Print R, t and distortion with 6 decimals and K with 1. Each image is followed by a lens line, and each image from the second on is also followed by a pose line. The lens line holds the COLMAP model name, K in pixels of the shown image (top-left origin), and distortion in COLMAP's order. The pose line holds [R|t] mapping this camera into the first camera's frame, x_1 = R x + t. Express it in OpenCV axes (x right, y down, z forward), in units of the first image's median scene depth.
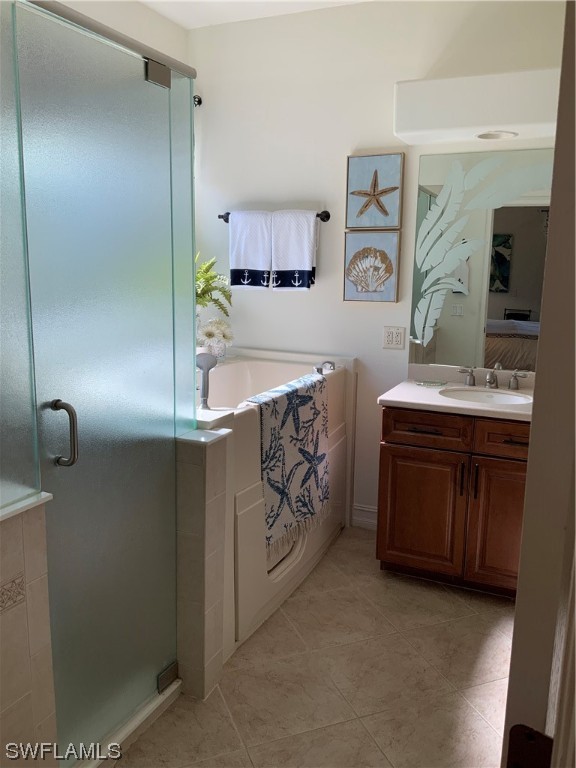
lens RADIAL K [[634.4, 0, 290.2], [0, 634.4, 384.0], [0, 0, 1]] dist [0.093917, -0.158510]
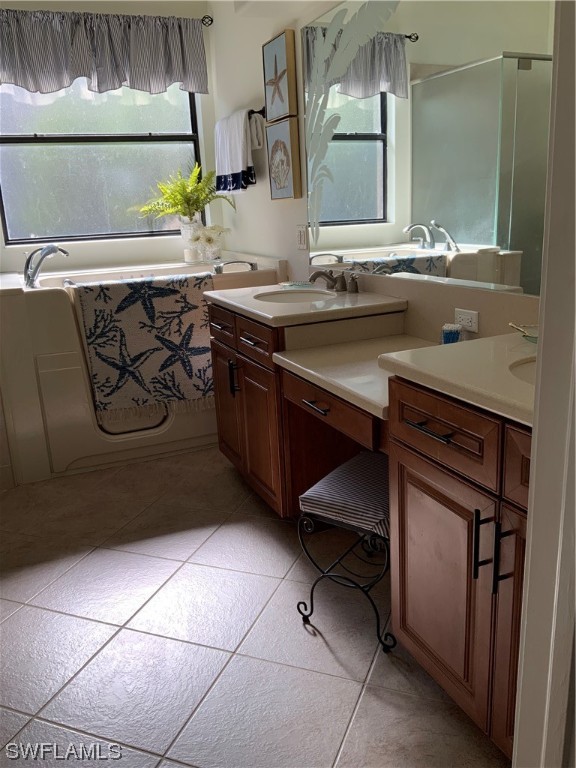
lens RADIAL K [[634.4, 0, 290.2], [0, 634.4, 384.0], [0, 0, 1]] dist [0.093917, -0.158510]
pose [[0.732889, 0.129941, -0.667824, 0.941899], [-0.066671, 0.990584, 0.119575, 0.036177], [0.677074, -0.043111, 0.734651, 0.332704]]
